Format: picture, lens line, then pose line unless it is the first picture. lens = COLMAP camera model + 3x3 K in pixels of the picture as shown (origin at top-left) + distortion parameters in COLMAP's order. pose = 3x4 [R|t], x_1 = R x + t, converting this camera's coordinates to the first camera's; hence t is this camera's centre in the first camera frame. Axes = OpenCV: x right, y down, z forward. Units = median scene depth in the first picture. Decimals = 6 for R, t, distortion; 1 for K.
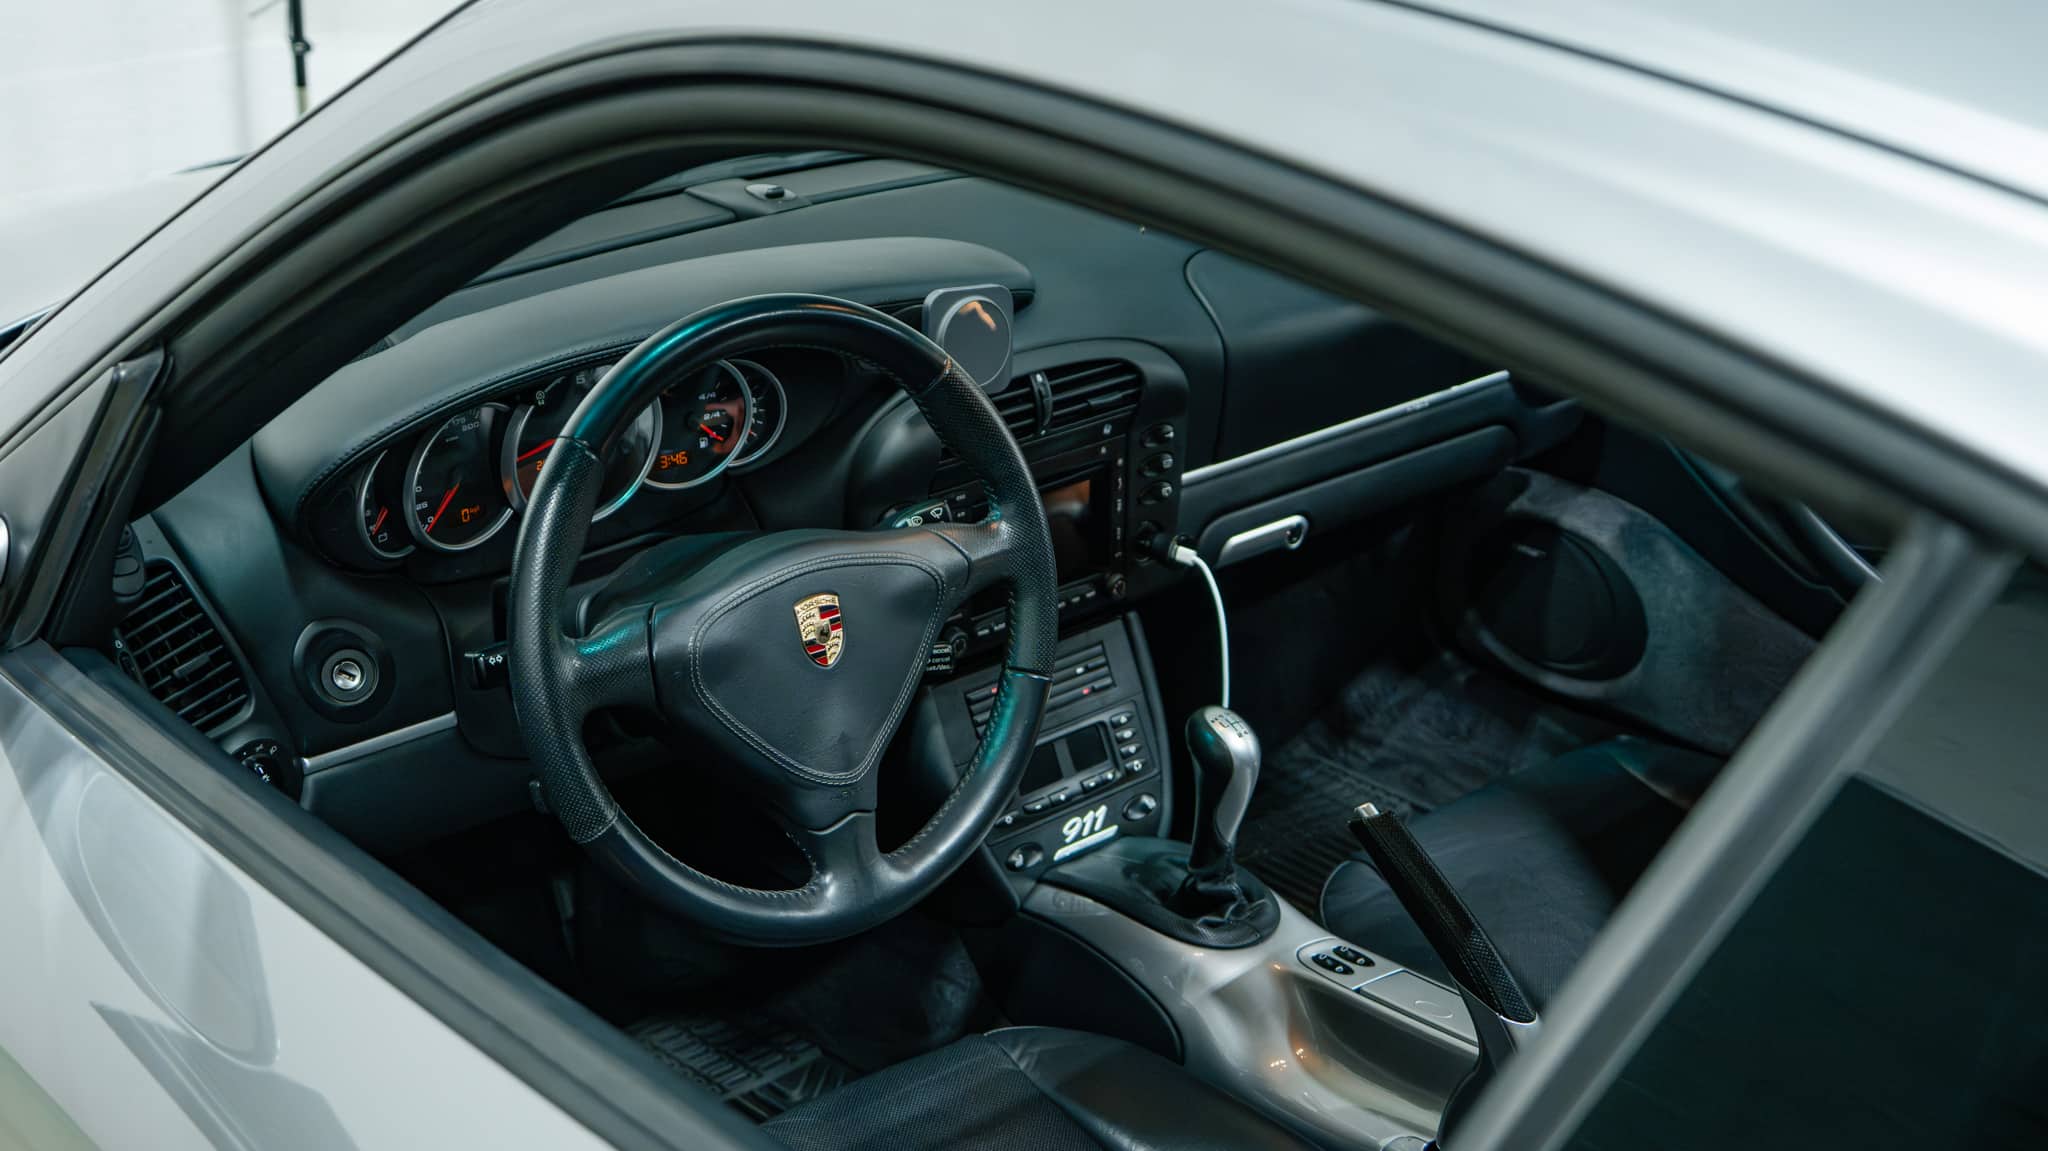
lens RADIAL K [[2641.4, 0, 907.4], [0, 2641.4, 615.9], [0, 0, 1]] dist [-0.064041, 0.033932]
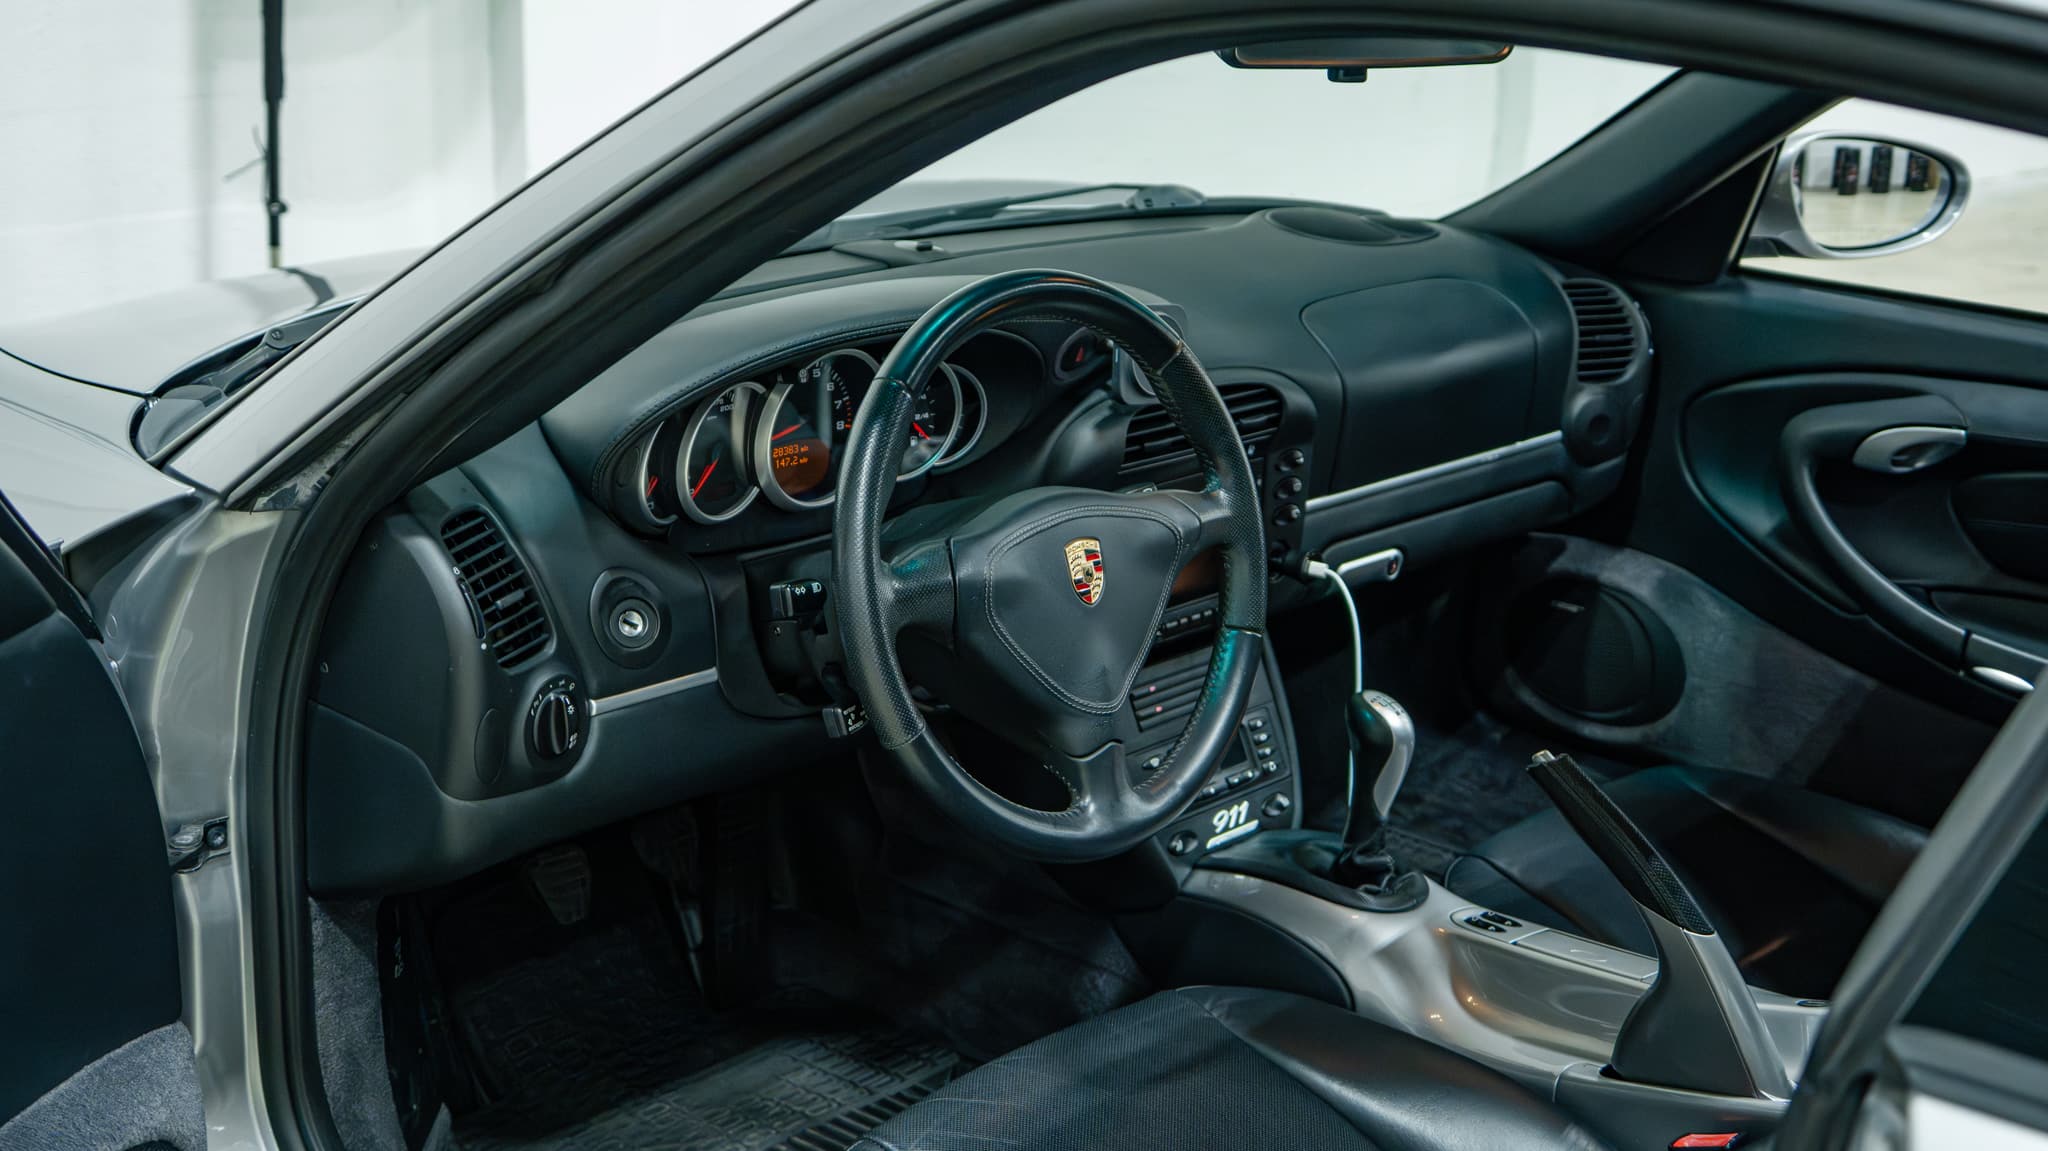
lens RADIAL K [[2641.4, 0, 907.4], [0, 2641.4, 615.9], [0, 0, 1]] dist [-0.064041, 0.033932]
pose [[0.996237, 0.001681, 0.086657, -0.160115], [0.007057, 0.994920, -0.100426, 0.105979], [-0.086386, 0.100659, 0.991164, -0.064375]]
